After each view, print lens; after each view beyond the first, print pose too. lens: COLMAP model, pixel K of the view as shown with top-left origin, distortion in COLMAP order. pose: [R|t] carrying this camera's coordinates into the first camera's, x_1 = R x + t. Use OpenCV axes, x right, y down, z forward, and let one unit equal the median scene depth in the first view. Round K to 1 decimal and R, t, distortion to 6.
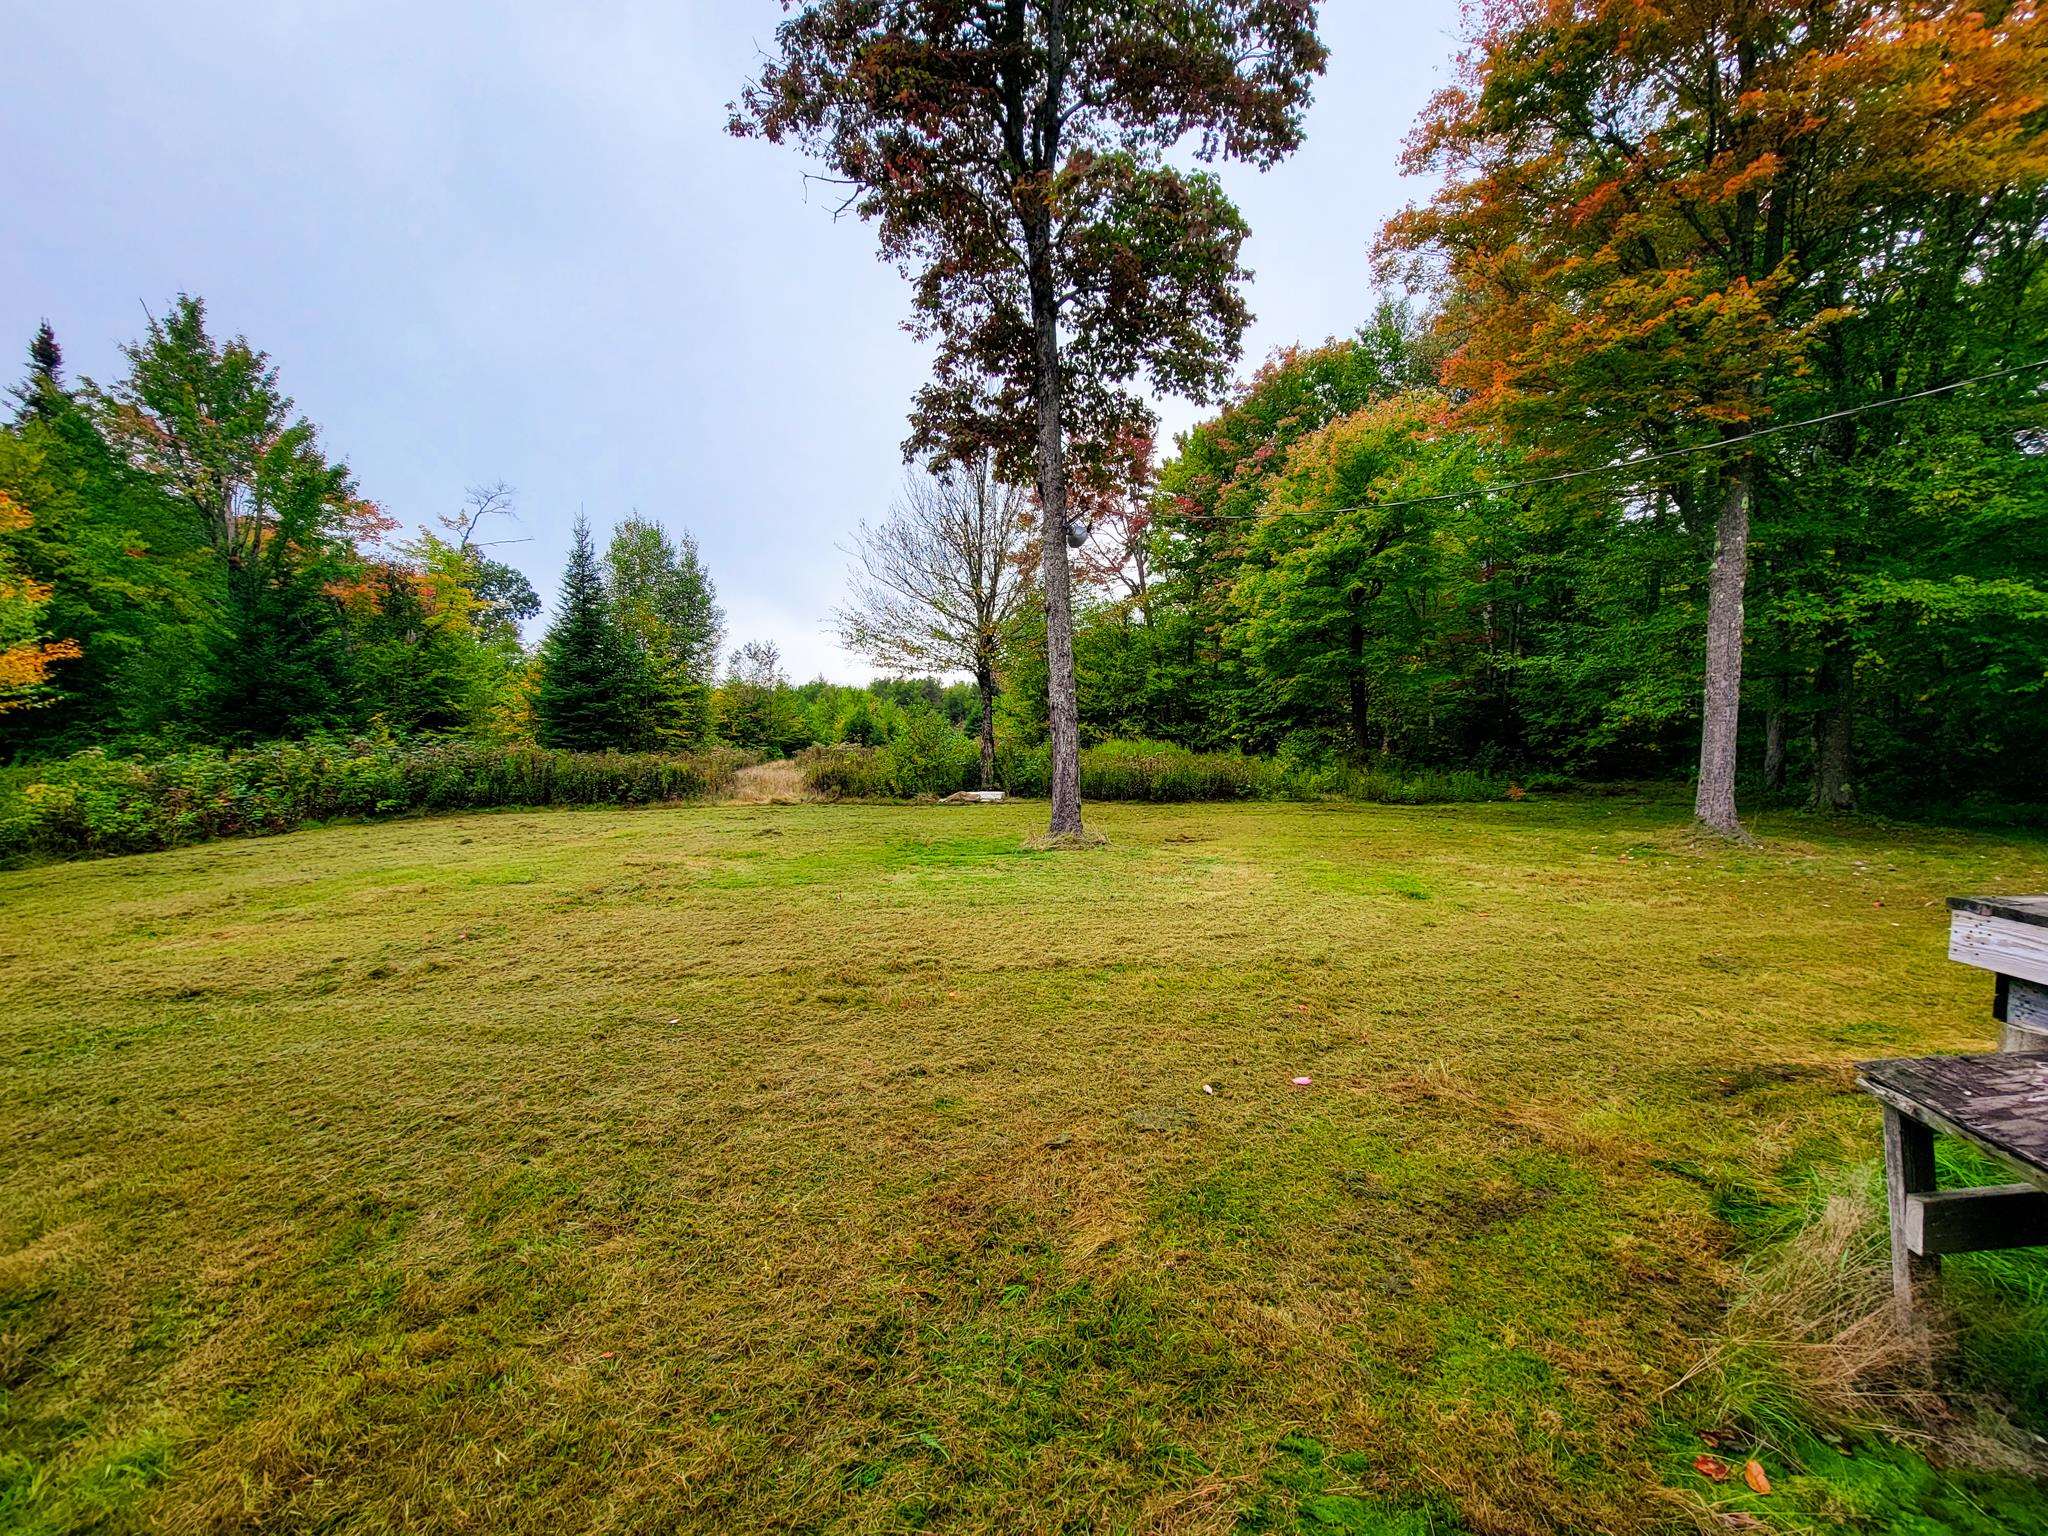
lens RADIAL K [[839.4, 0, 1042.8], [0, 839.4, 770.0], [0, 0, 1]] dist [-0.005786, 0.000050]
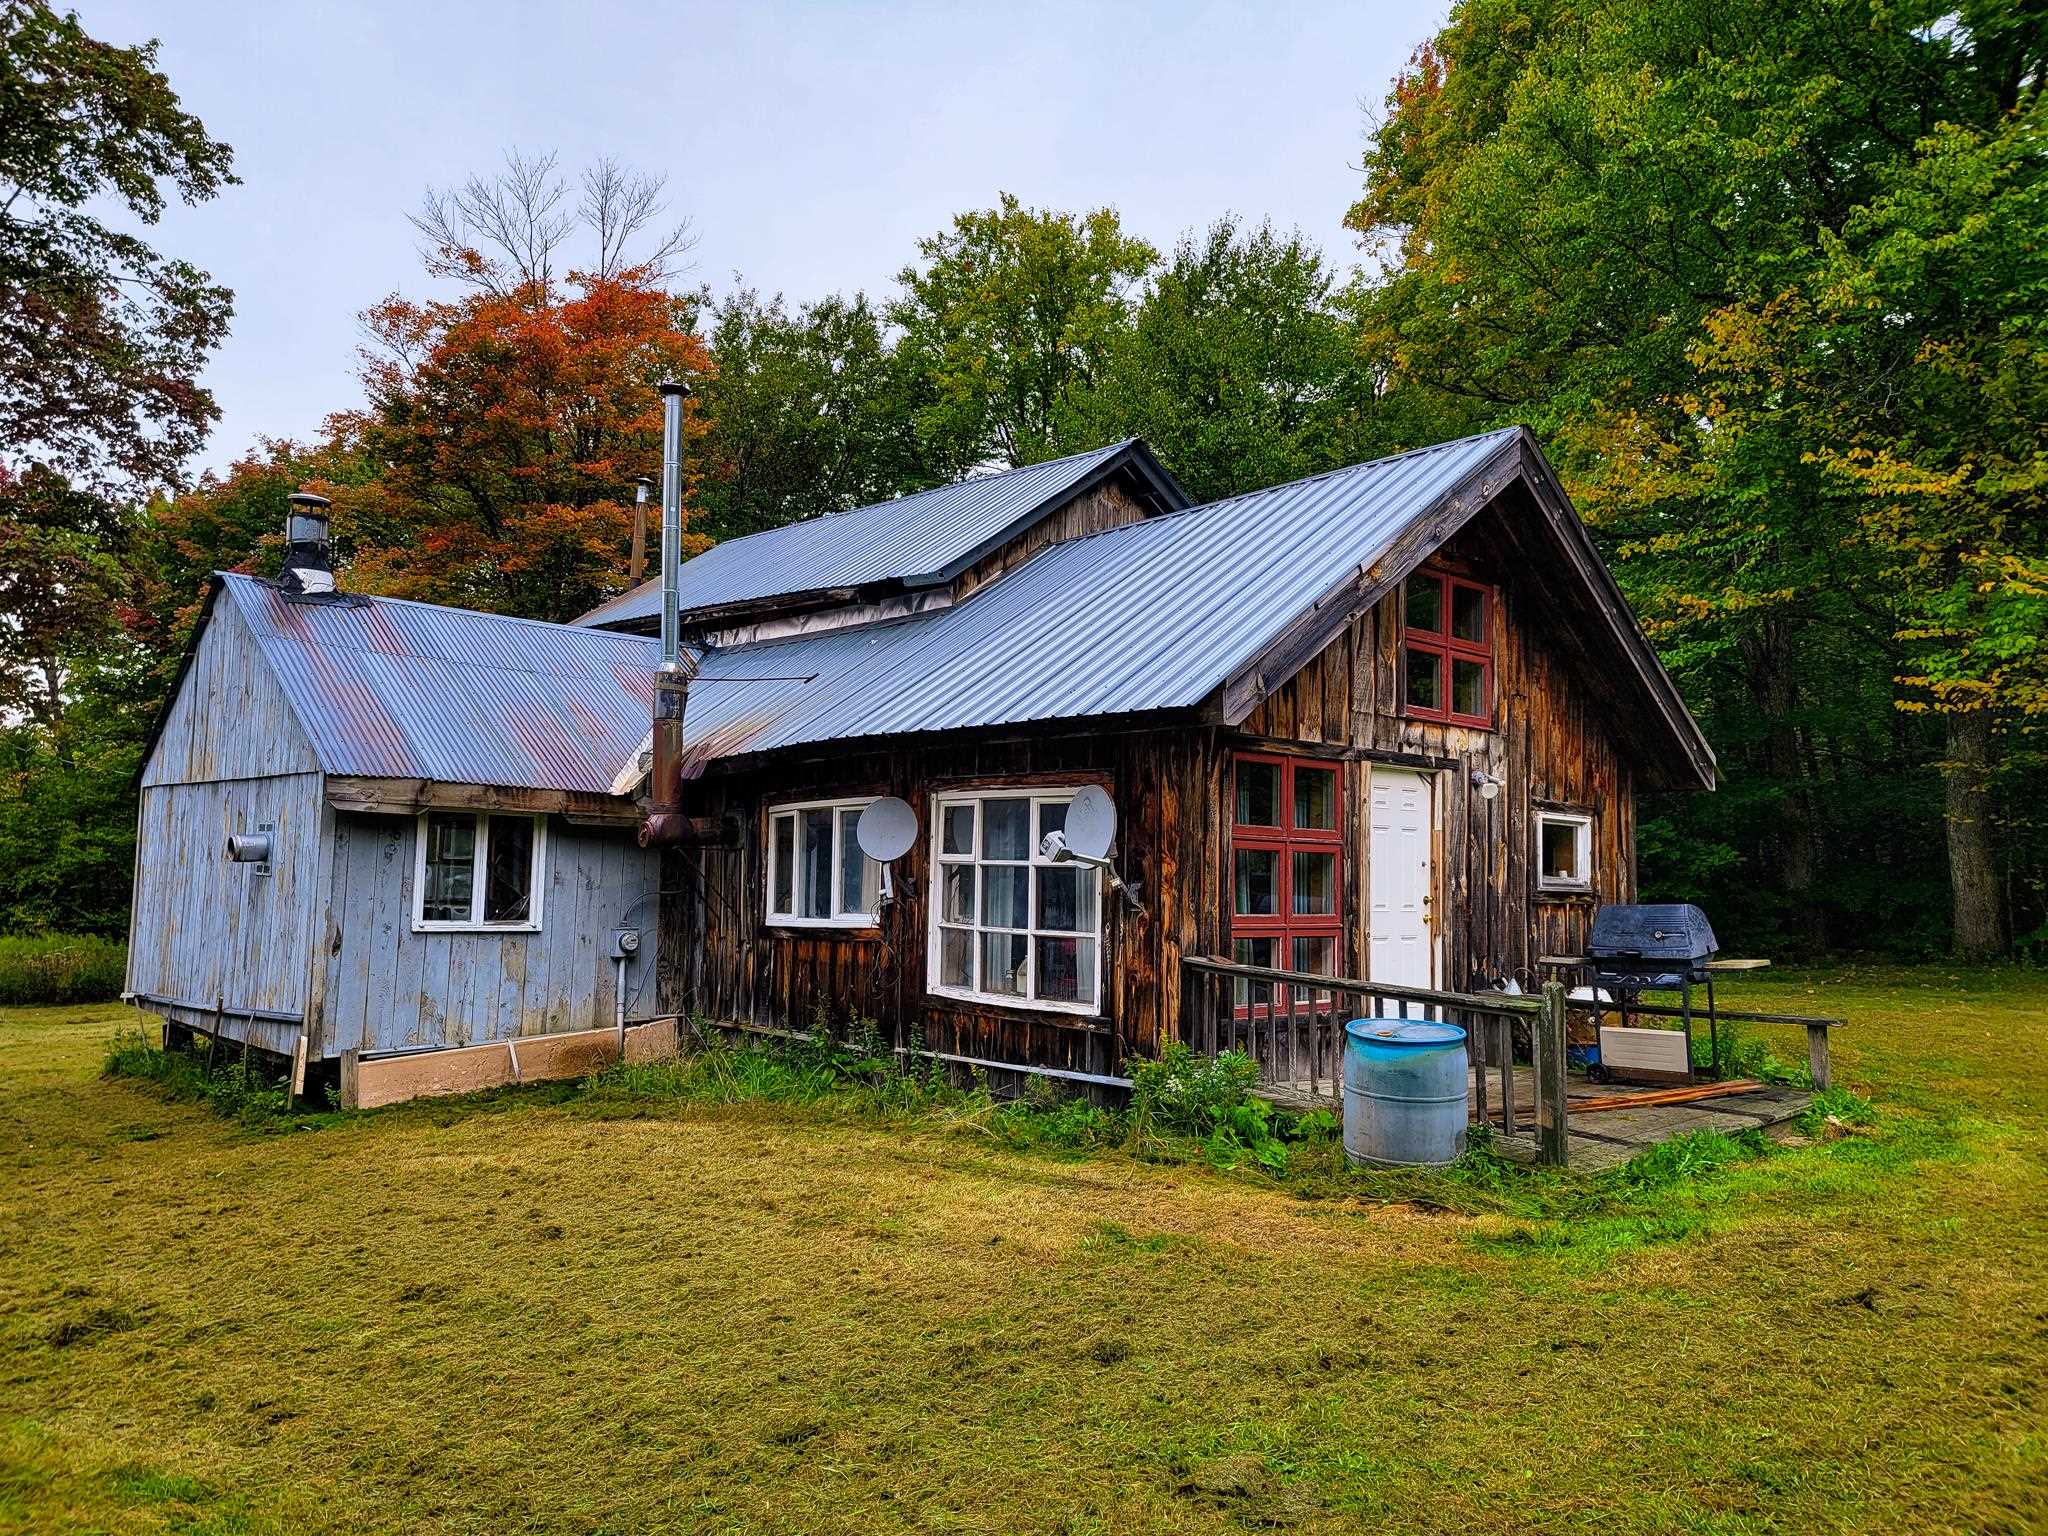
lens RADIAL K [[1417.6, 0, 1041.0], [0, 1417.6, 779.4], [0, 0, 1]] dist [0.097415, -0.075667]
pose [[0.758755, 0.029539, 0.650706, -0.074486], [0.058104, 0.991920, -0.112781, 0.031456], [-0.648780, 0.123382, 0.750907, -0.699988]]
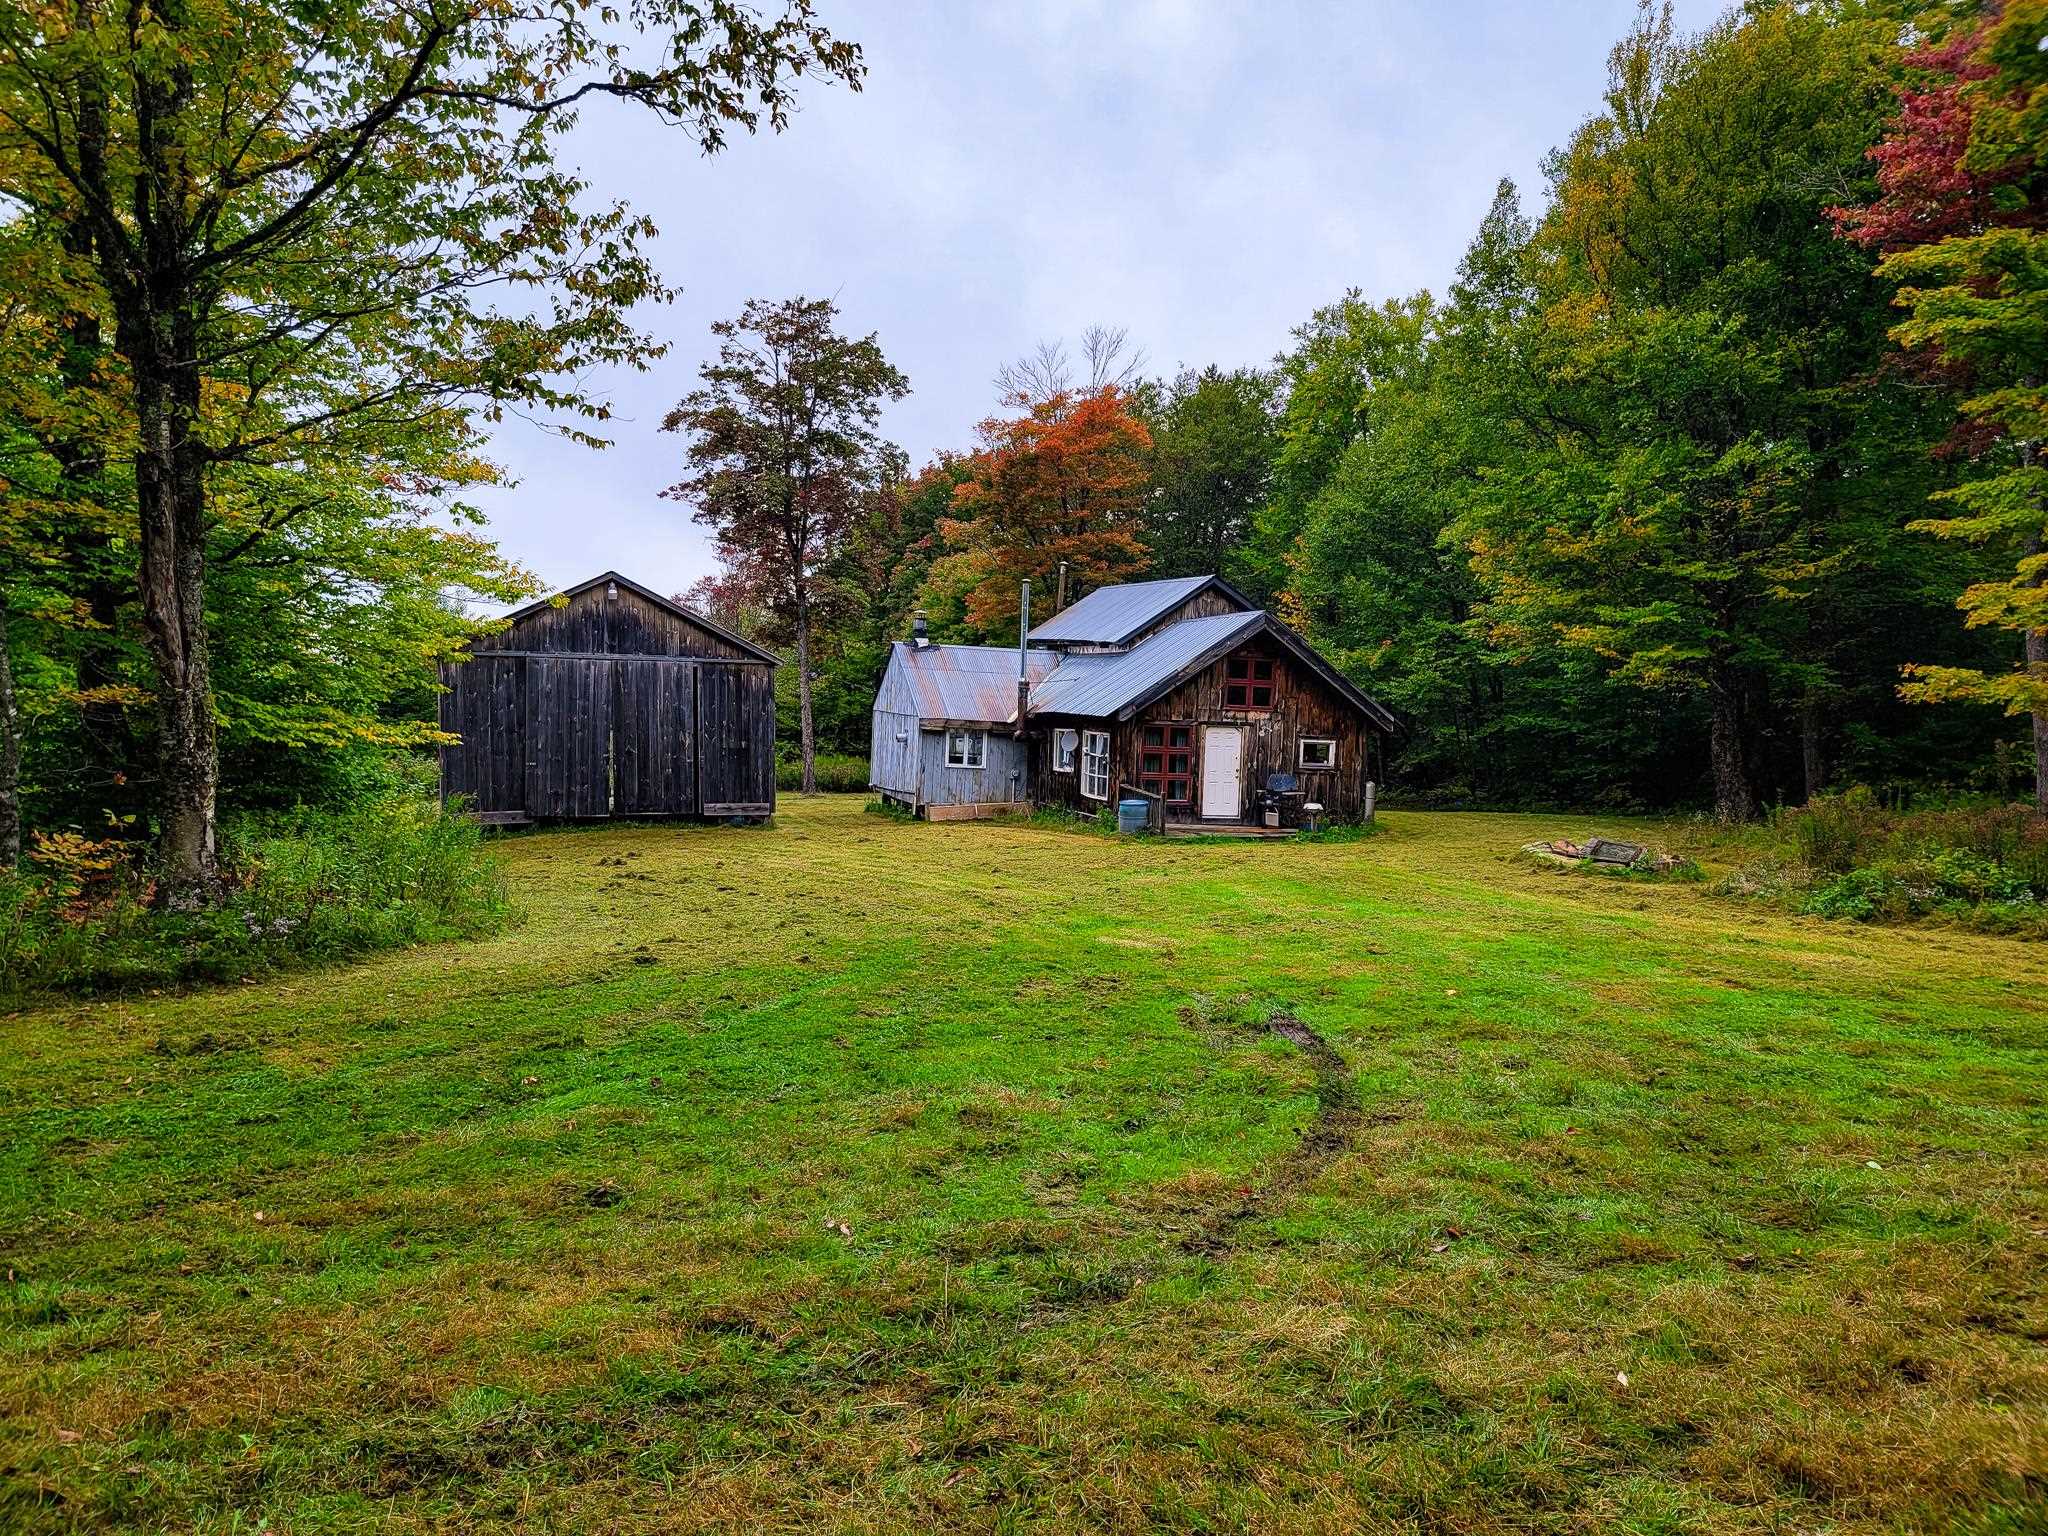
lens RADIAL K [[1417.6, 0, 1042.2], [0, 1417.6, 768.3], [0, 0, 1]] dist [0.097415, -0.075667]
pose [[0.964644, -0.004038, 0.263524, -0.205131], [0.010597, 0.999668, -0.023472, 0.051586], [-0.263342, 0.025435, 0.964367, -1.608795]]
